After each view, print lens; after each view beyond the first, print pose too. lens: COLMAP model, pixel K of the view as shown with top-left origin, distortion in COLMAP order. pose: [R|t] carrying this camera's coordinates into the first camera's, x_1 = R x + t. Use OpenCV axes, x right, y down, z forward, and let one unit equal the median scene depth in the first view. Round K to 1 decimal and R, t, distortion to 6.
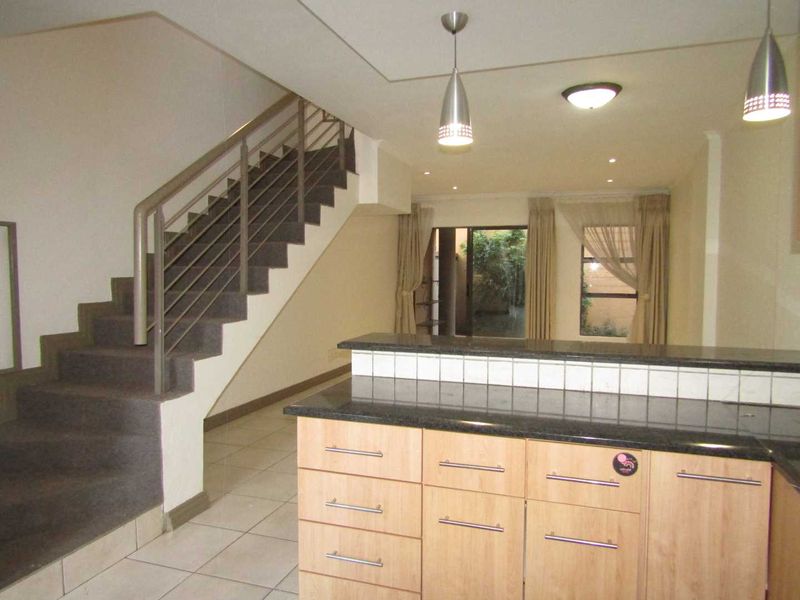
lens RADIAL K [[569.8, 0, 402.7], [0, 569.8, 299.6], [0, 0, 1]] dist [-0.020206, 0.000406]
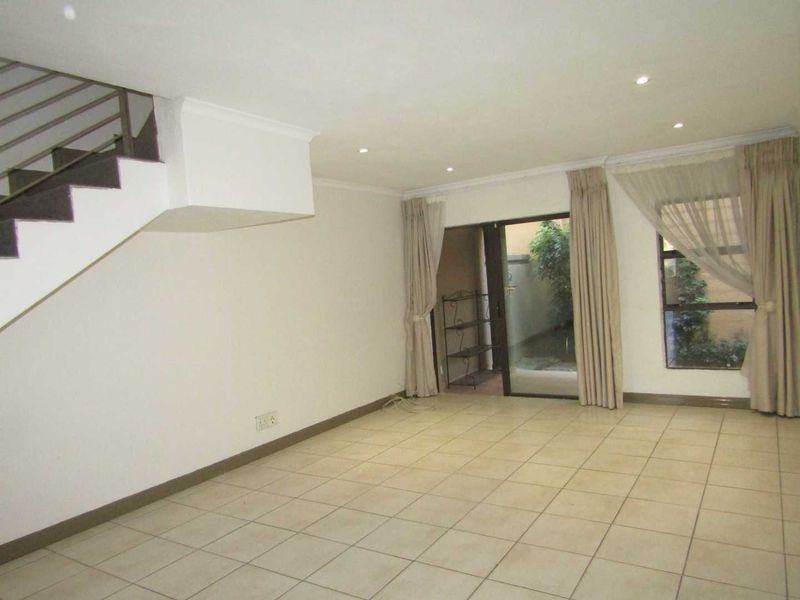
lens RADIAL K [[569.8, 0, 399.0], [0, 569.8, 304.2], [0, 0, 1]] dist [-0.020206, 0.000406]
pose [[0.964674, -0.063467, -0.255686, 0.197396], [0.063879, 0.997935, -0.006699, -0.029382], [0.255583, -0.009871, 0.966737, 0.298597]]
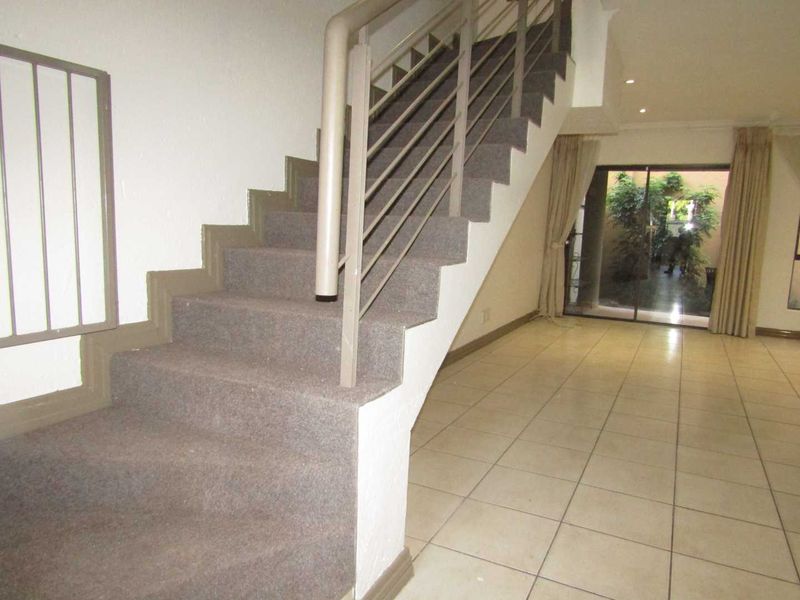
lens RADIAL K [[569.8, 0, 399.5], [0, 569.8, 298.5], [0, 0, 1]] dist [-0.020206, 0.000406]
pose [[0.988212, 0.053758, -0.143342, -0.109485], [-0.043032, 0.996109, 0.076909, 0.013254], [0.146919, -0.069834, 0.986680, 0.167767]]
